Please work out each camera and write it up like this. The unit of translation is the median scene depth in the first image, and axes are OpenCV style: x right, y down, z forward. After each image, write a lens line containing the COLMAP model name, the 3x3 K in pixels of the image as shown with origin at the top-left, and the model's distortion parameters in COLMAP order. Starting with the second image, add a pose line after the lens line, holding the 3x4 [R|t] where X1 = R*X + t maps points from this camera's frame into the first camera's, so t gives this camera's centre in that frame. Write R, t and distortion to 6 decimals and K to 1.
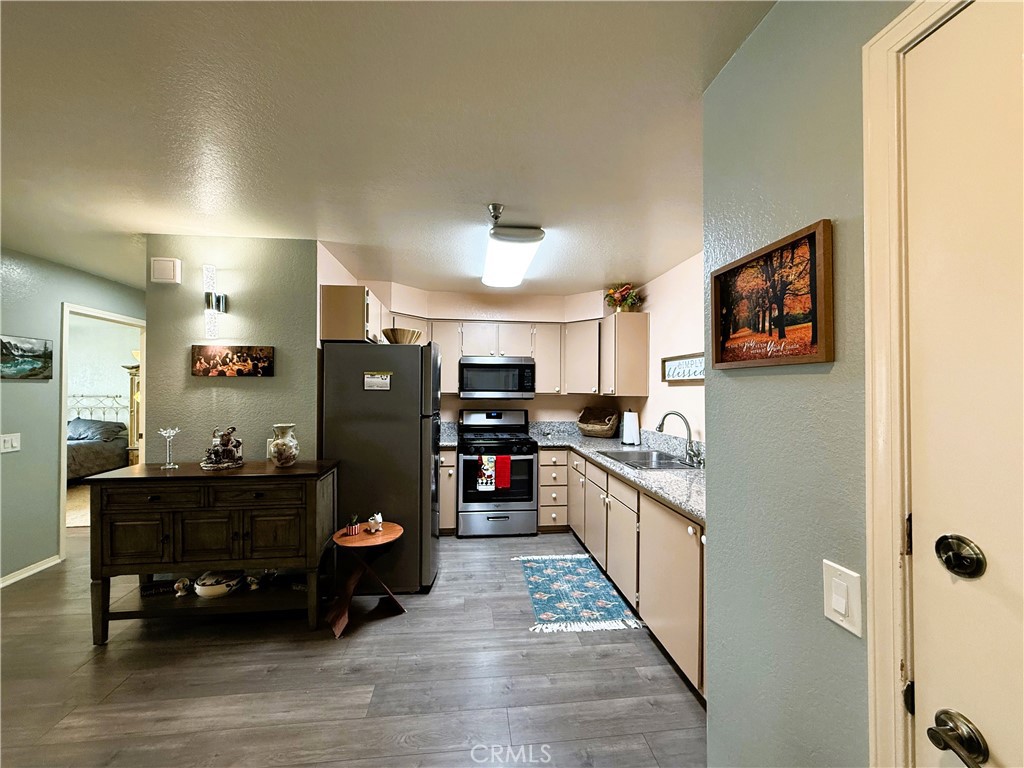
lens RADIAL K [[407.2, 0, 509.7], [0, 407.2, 385.2], [0, 0, 1]] dist [-0.001063, 0.000470]
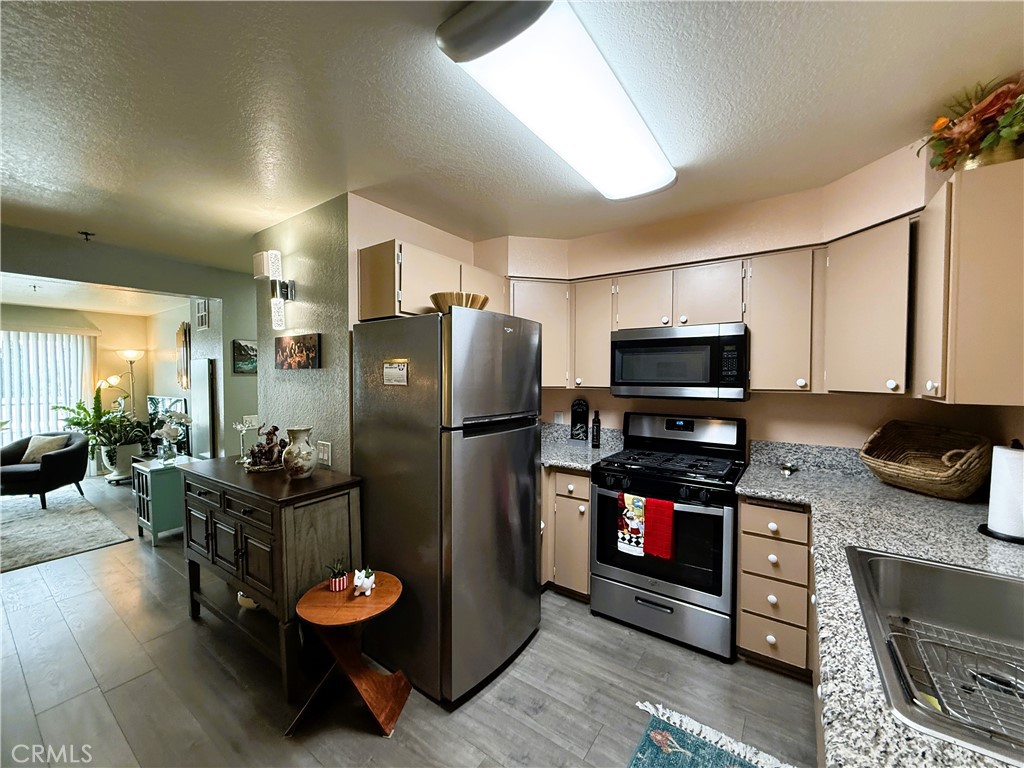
lens RADIAL K [[407.2, 0, 510.3], [0, 407.2, 385.2], [0, 0, 1]] dist [-0.001063, 0.000470]
pose [[0.747958, 0.010926, -0.663656, 0.286344], [0.010047, 0.999564, 0.027780, -0.006000], [0.663670, -0.027446, 0.747522, 0.631151]]
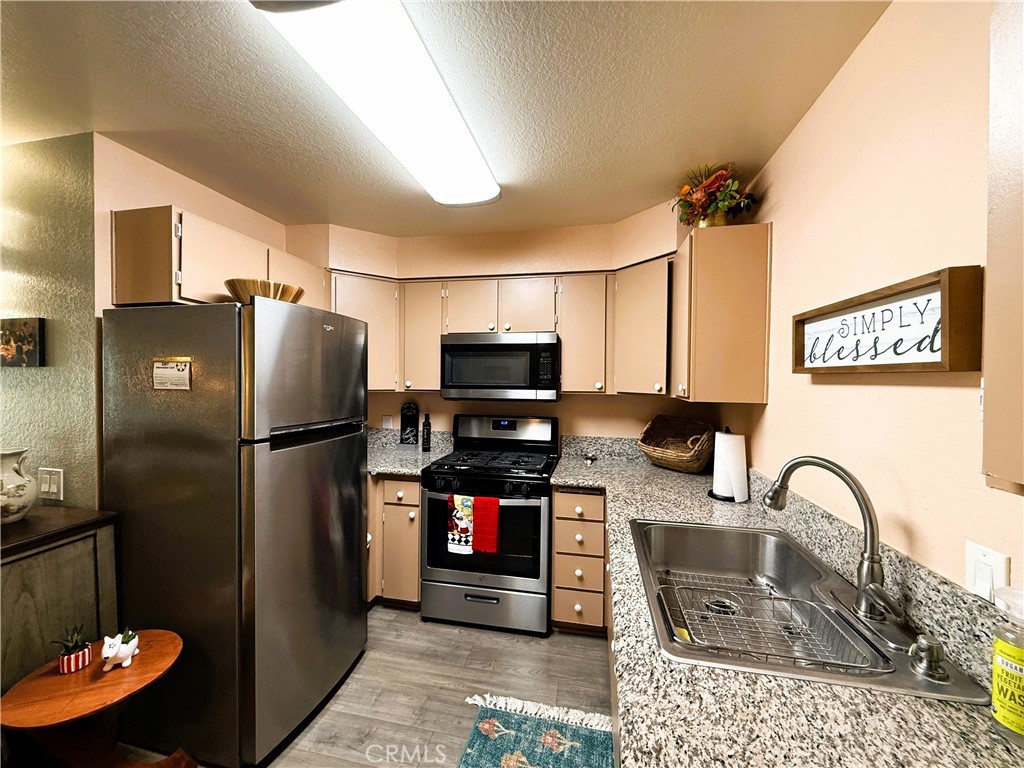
lens RADIAL K [[407.2, 0, 510.2], [0, 407.2, 385.7], [0, 0, 1]] dist [-0.001063, 0.000470]
pose [[0.949850, 0.006828, -0.312631, 0.284369], [0.001595, 0.999643, 0.026679, -0.008290], [0.312702, -0.025840, 0.949500, 0.641503]]
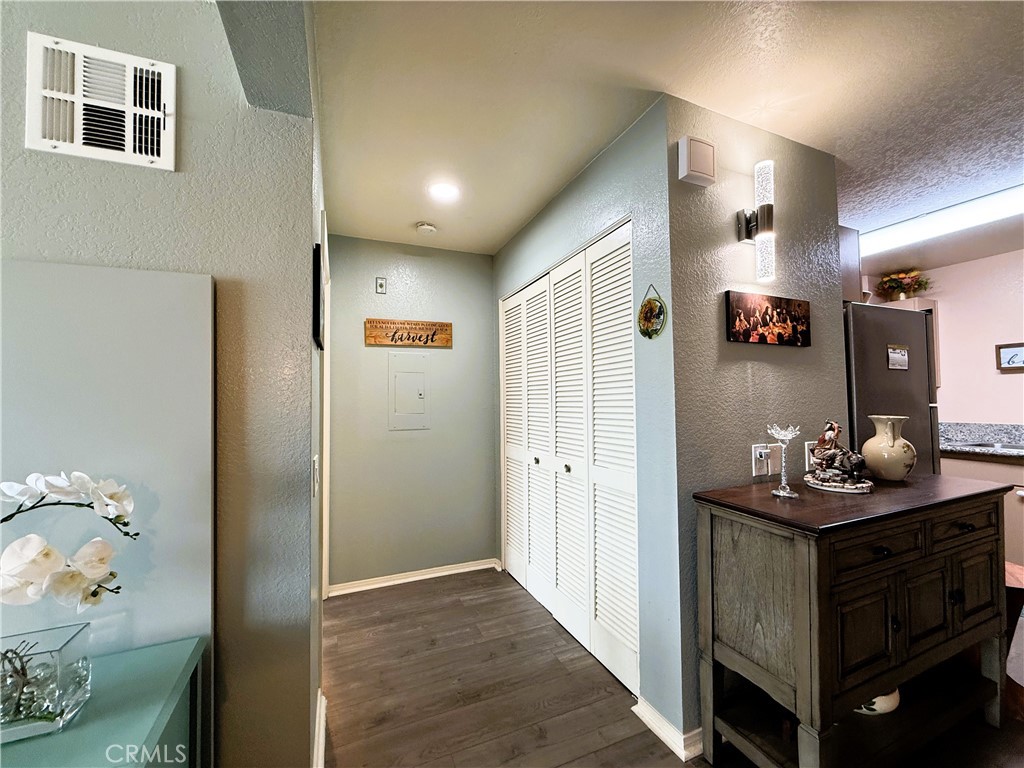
lens RADIAL K [[407.2, 0, 509.1], [0, 407.2, 385.5], [0, 0, 1]] dist [-0.001063, 0.000470]
pose [[0.958276, -0.000891, 0.285842, -1.246341], [0.007865, 0.999699, -0.023250, 0.053534], [-0.285736, 0.024528, 0.957995, 0.510095]]
